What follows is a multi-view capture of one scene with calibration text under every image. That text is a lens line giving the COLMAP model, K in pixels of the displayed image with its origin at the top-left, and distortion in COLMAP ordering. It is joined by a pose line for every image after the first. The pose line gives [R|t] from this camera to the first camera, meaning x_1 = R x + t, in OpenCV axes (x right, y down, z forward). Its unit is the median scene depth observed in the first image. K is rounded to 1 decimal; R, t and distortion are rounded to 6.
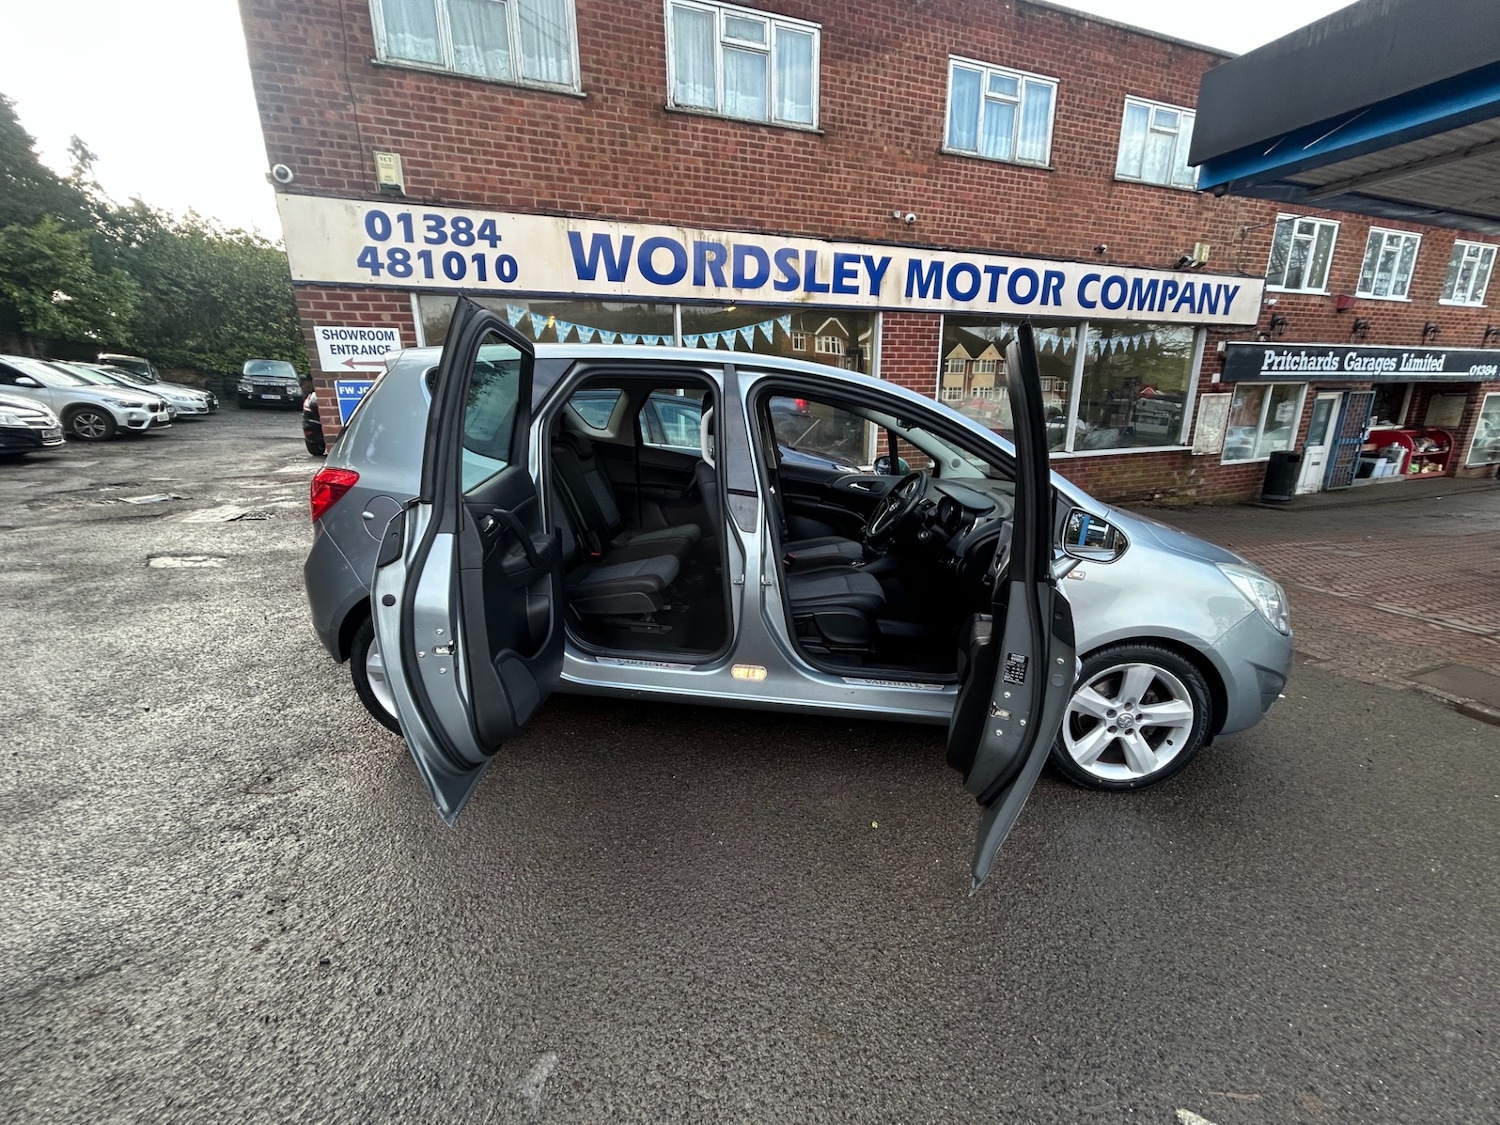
lens RADIAL K [[618.4, 0, 750.0], [0, 618.4, 562.5], [0, 0, 1]] dist [-0.021062, 0.017664]
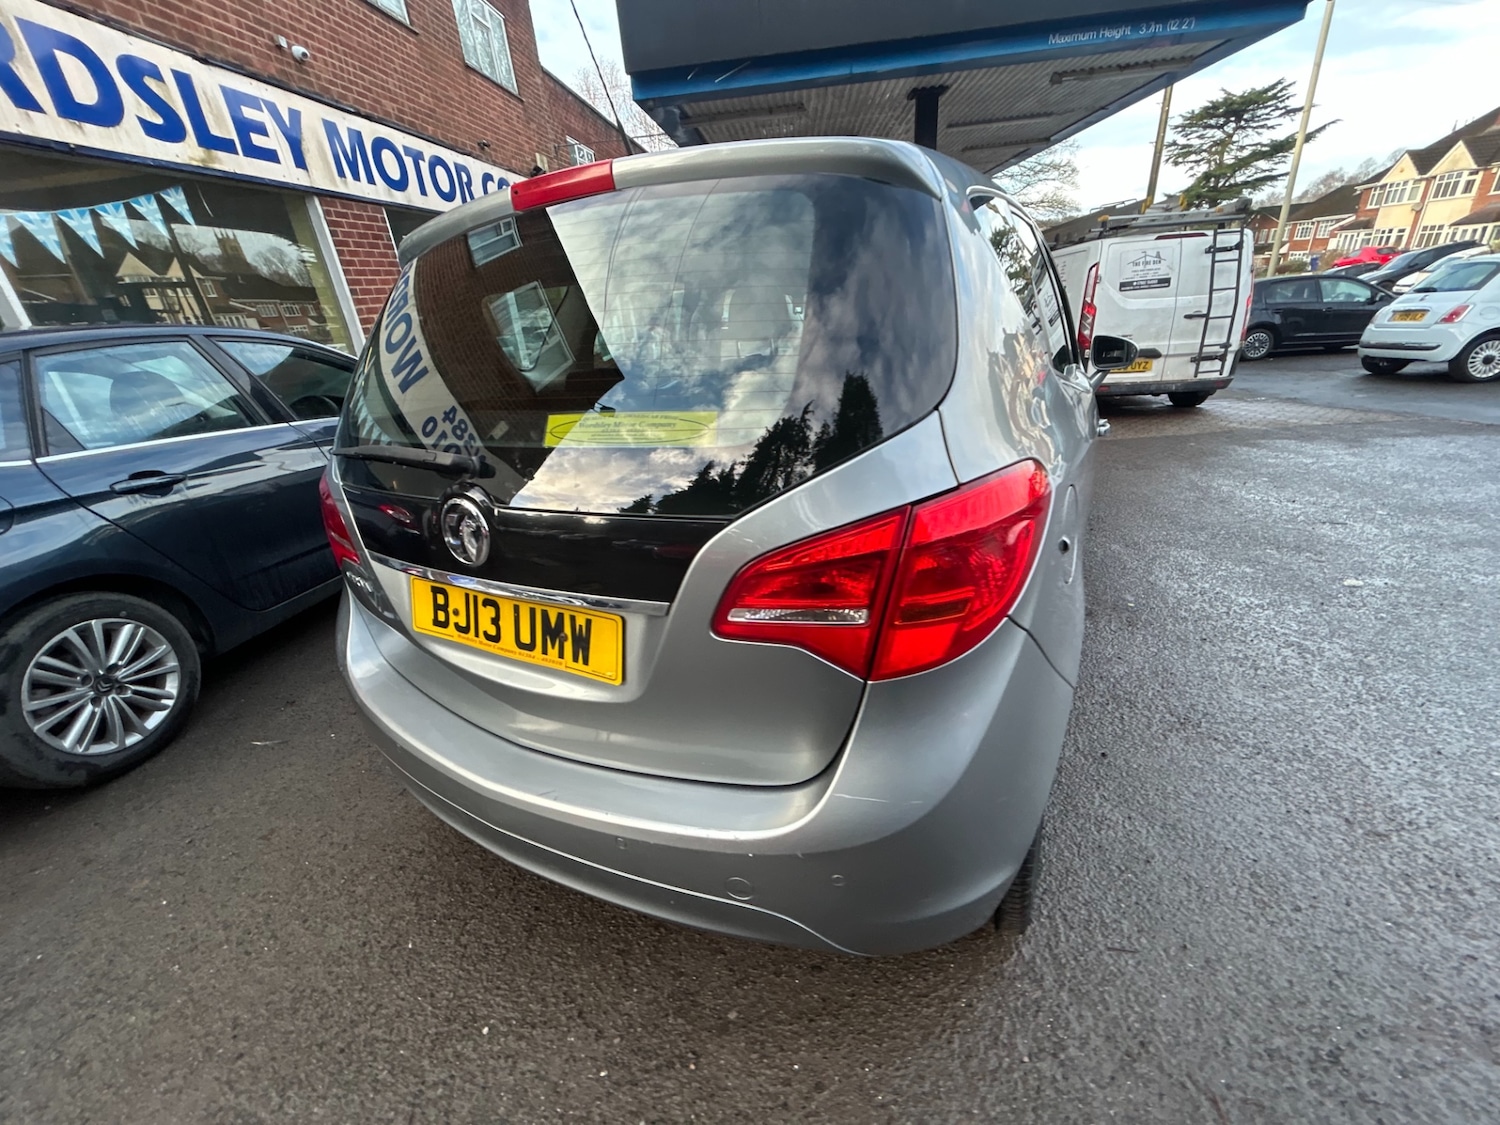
lens RADIAL K [[593.5, 0, 754.4], [0, 593.5, 562.0], [0, 0, 1]] dist [0.013482, -0.006506]
pose [[0.434804, -0.406496, 0.803558, -0.324549], [0.309221, 0.905462, 0.290727, -0.081774], [-0.845770, 0.122068, 0.519396, 0.310492]]
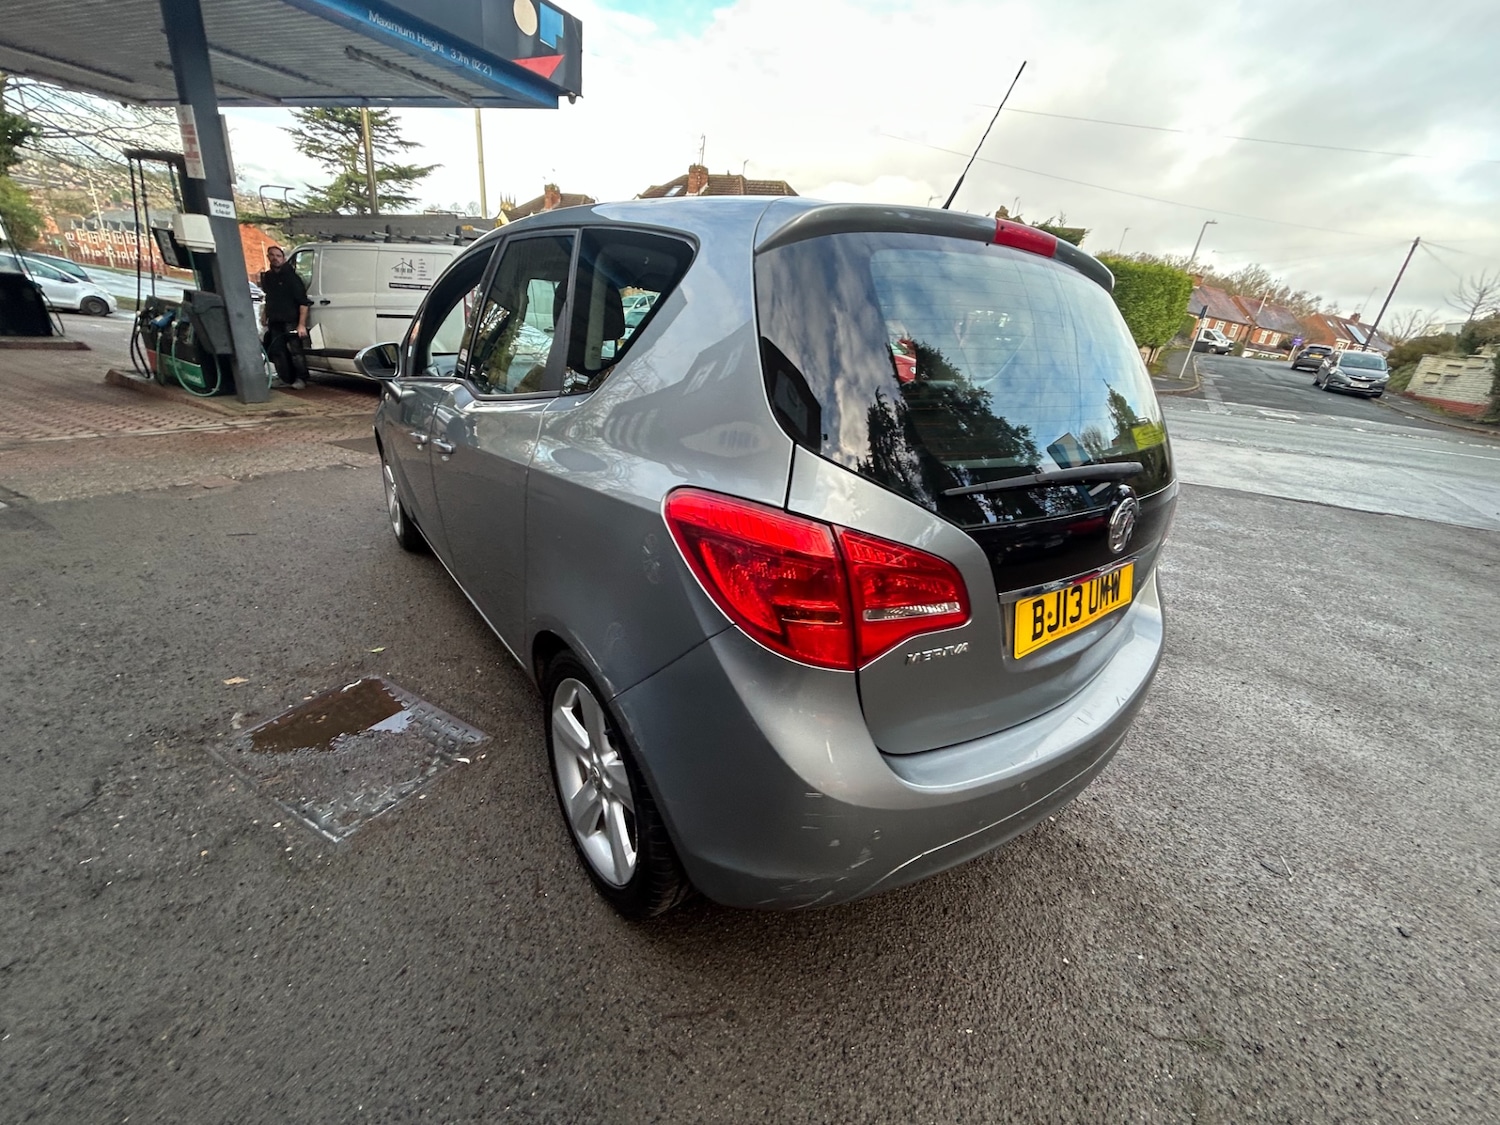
lens RADIAL K [[605.8, 0, 750.0], [0, 605.8, 562.5], [0, 0, 1]] dist [-0.001885, -0.000650]
pose [[-0.626695, -0.376575, 0.682236, -0.296288], [0.081452, 0.839036, 0.537945, -0.159119], [-0.774996, 0.392696, -0.495147, 0.601941]]
